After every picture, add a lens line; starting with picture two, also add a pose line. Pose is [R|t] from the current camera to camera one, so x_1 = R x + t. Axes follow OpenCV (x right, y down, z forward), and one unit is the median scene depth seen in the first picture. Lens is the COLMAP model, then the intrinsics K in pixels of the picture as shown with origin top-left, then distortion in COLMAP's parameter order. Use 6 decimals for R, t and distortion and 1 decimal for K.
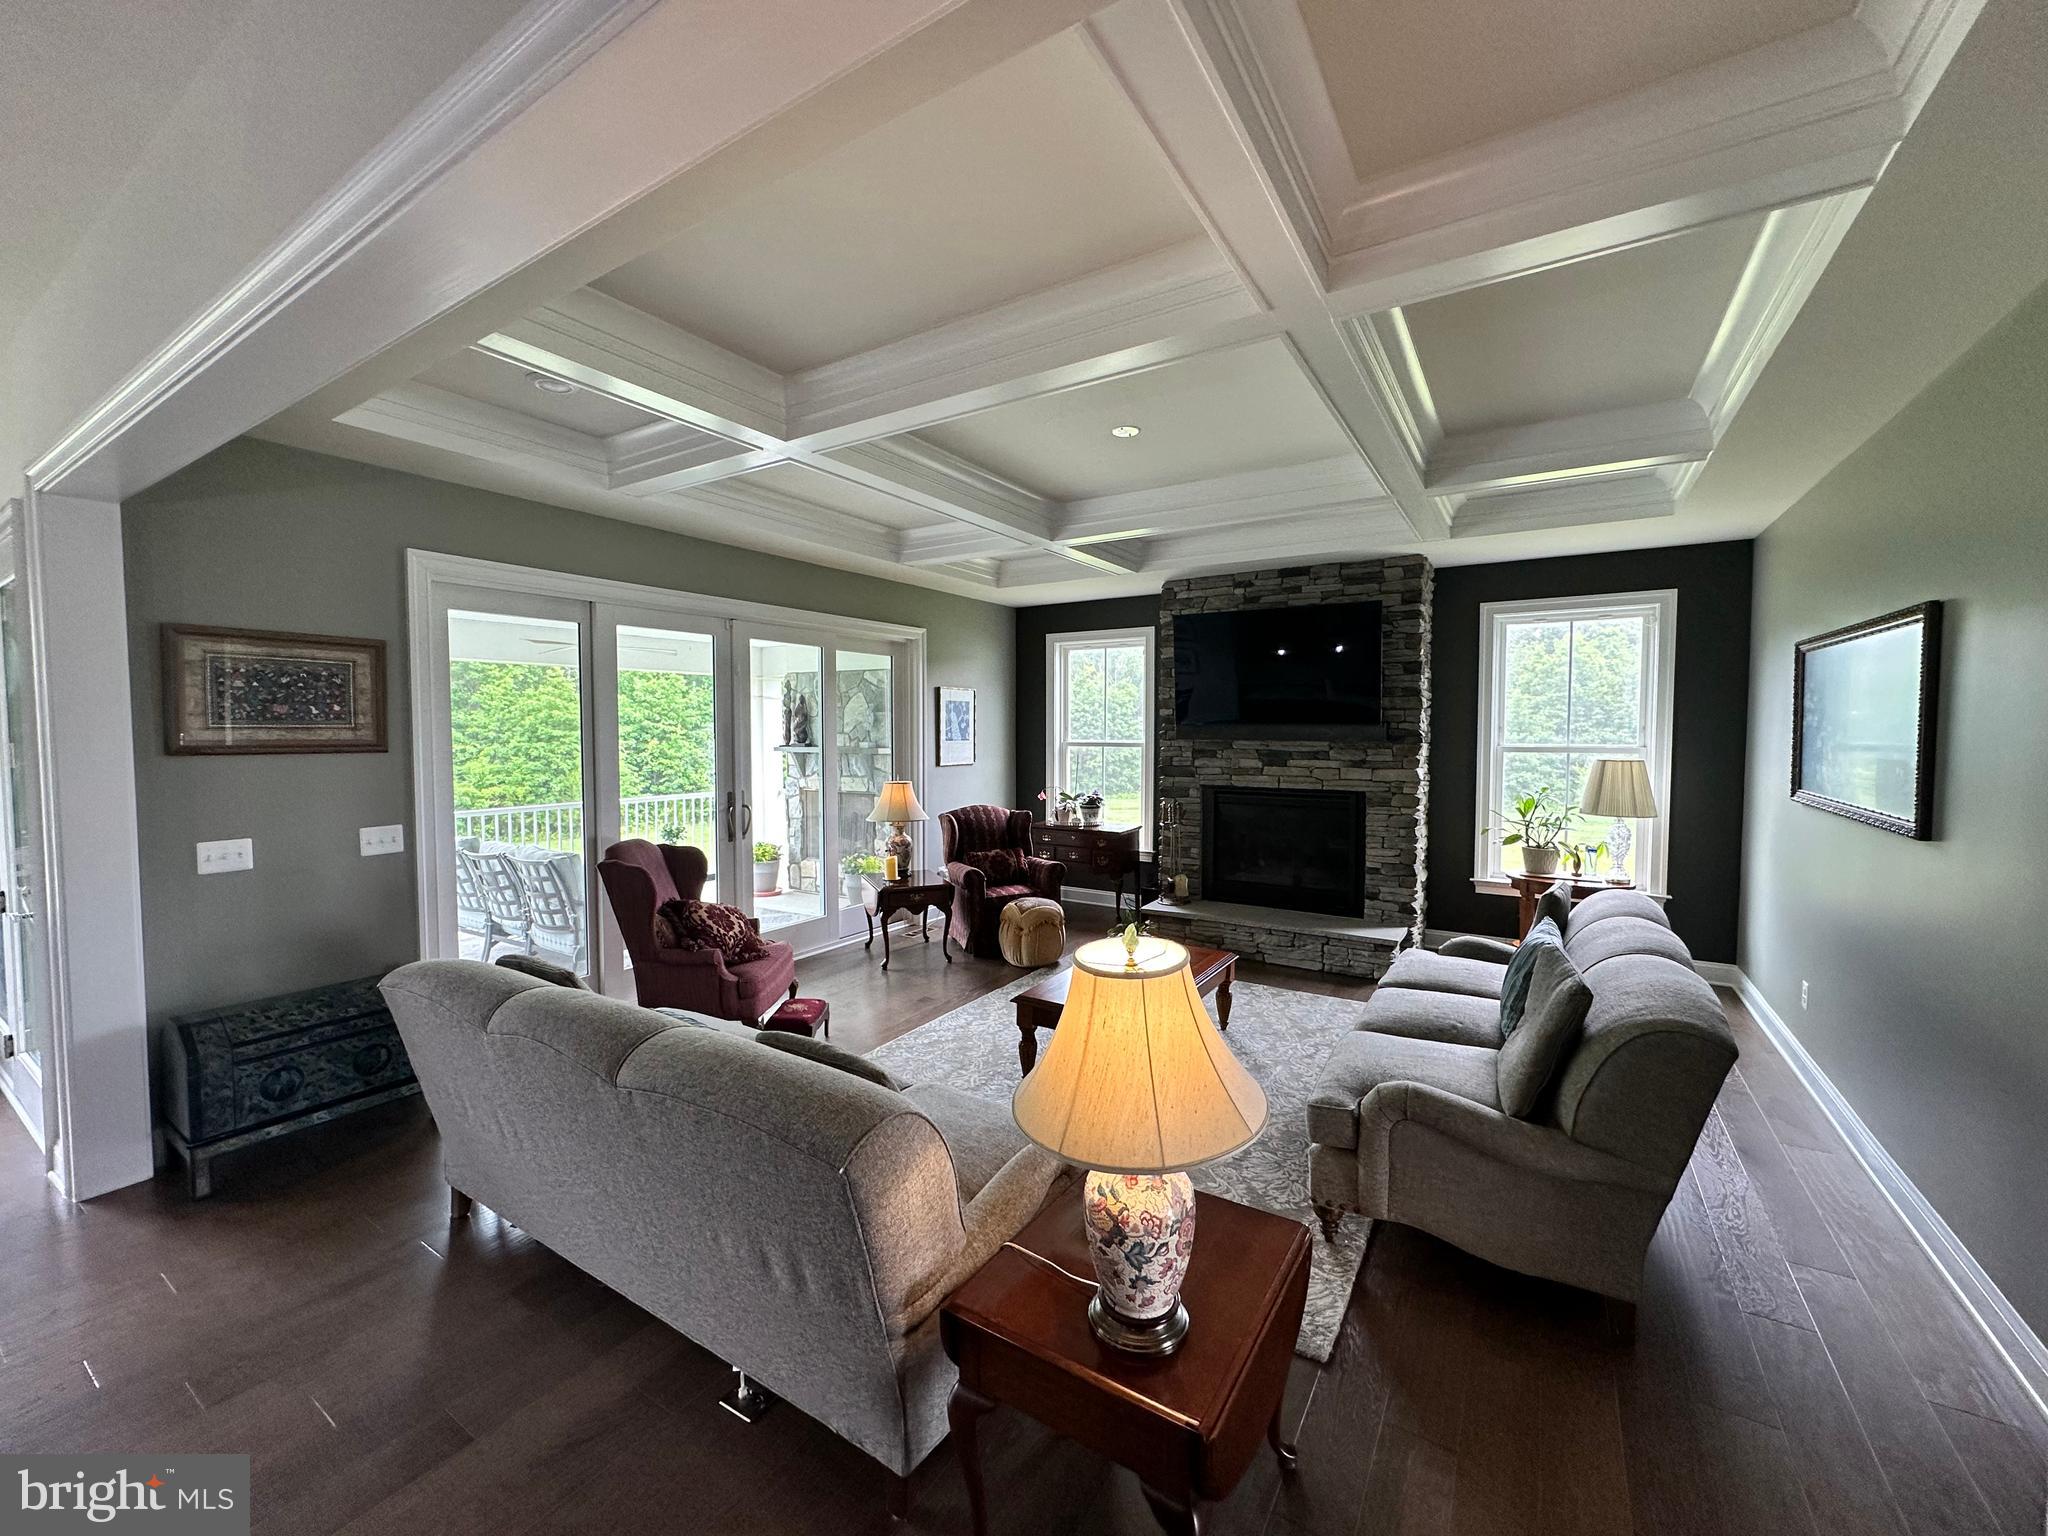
lens RADIAL K [[816.6, 0, 1024.0], [0, 816.6, 768.0], [0, 0, 1]] dist [-0.003057, 0.000405]
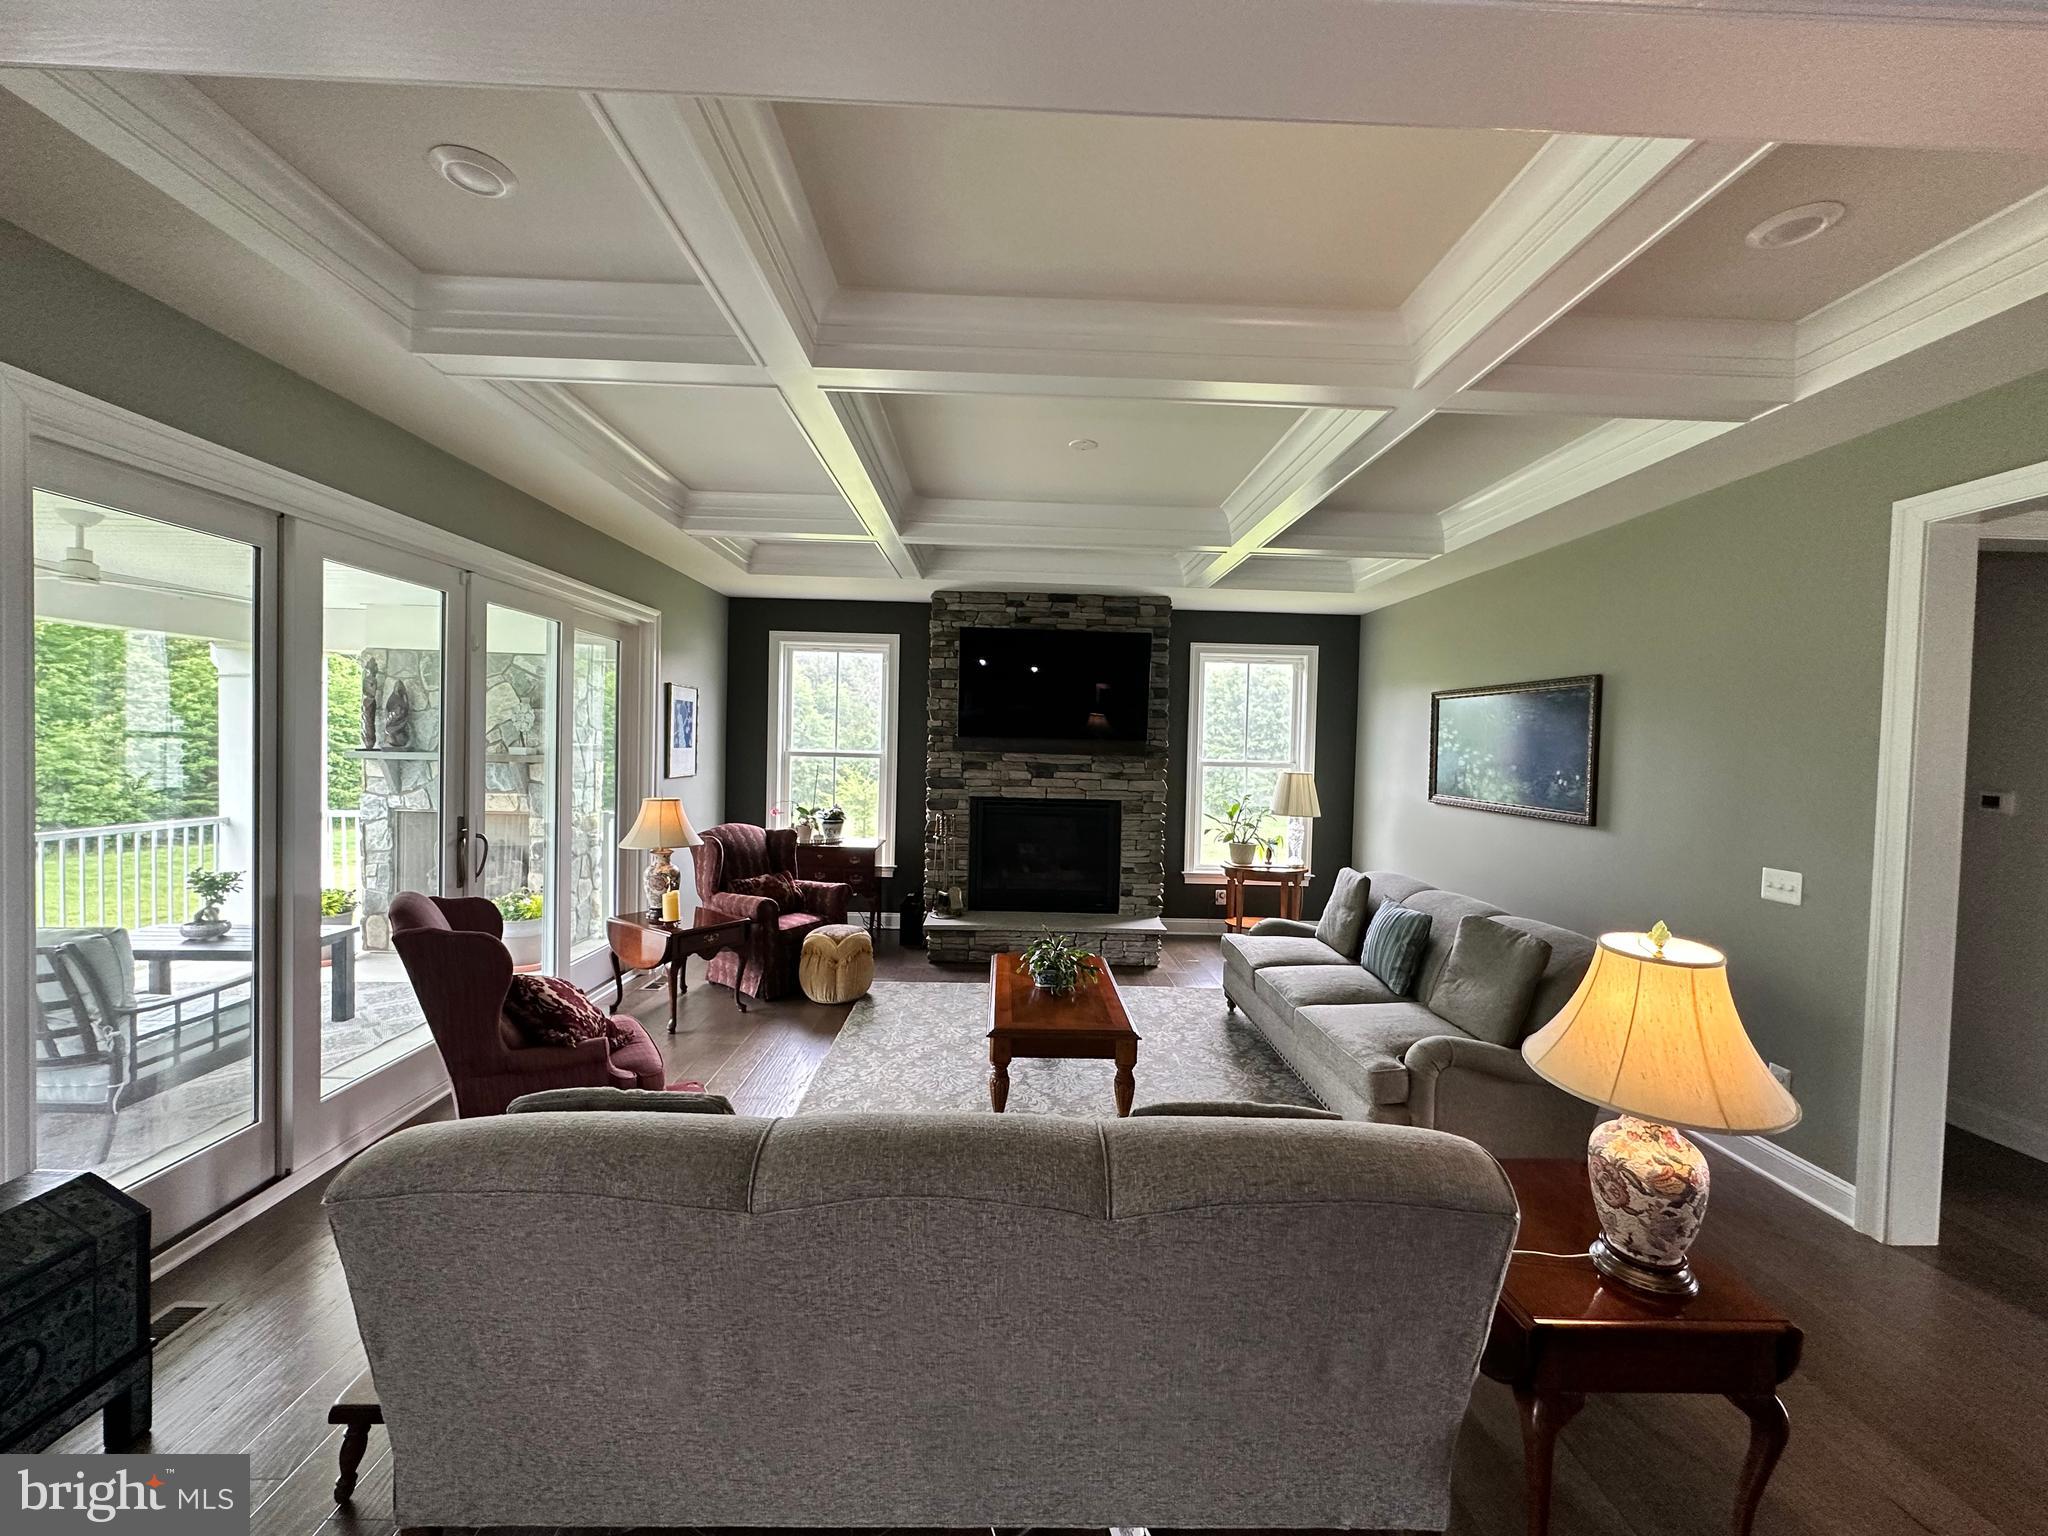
lens RADIAL K [[816.6, 0, 1024.0], [0, 816.6, 768.0], [0, 0, 1]] dist [-0.003057, 0.000405]
pose [[0.831822, 0.004677, 0.555023, -0.306523], [0.001716, 0.999938, -0.010998, -0.003693], [-0.555040, 0.010101, 0.831763, 0.131798]]
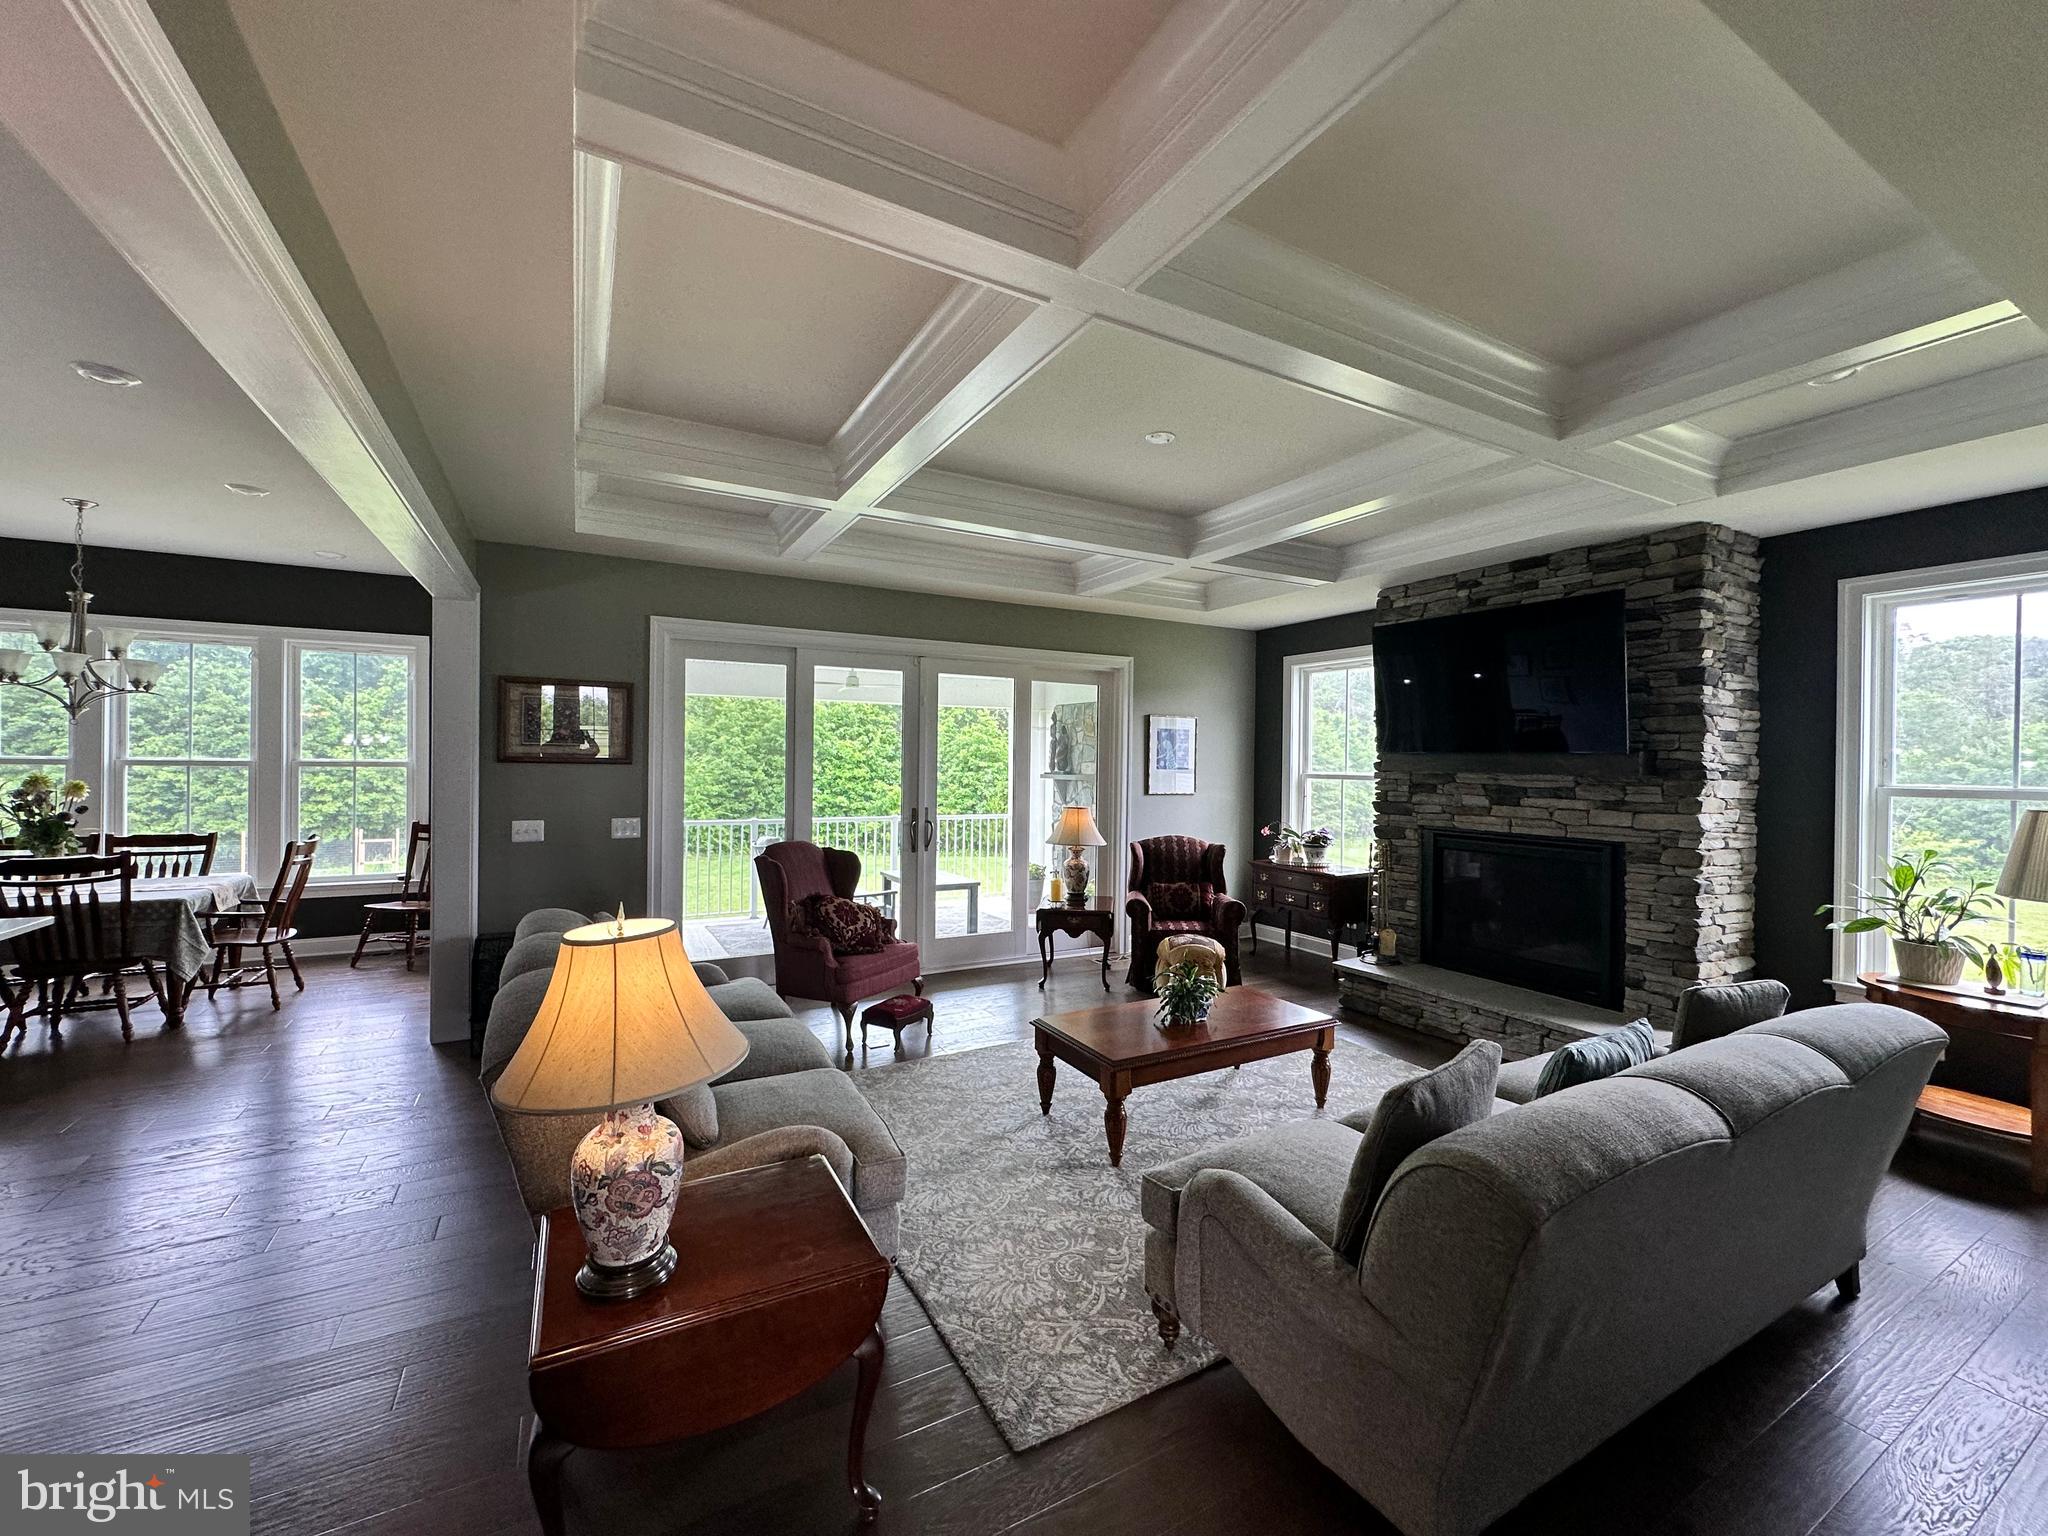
lens RADIAL K [[816.6, 0, 1024.0], [0, 816.6, 768.0], [0, 0, 1]] dist [-0.003057, 0.000405]
pose [[0.875716, 0.015525, -0.482577, 0.282982], [-0.036911, 0.998711, -0.034851, 0.006548], [0.481414, 0.048332, 0.875160, 0.068840]]
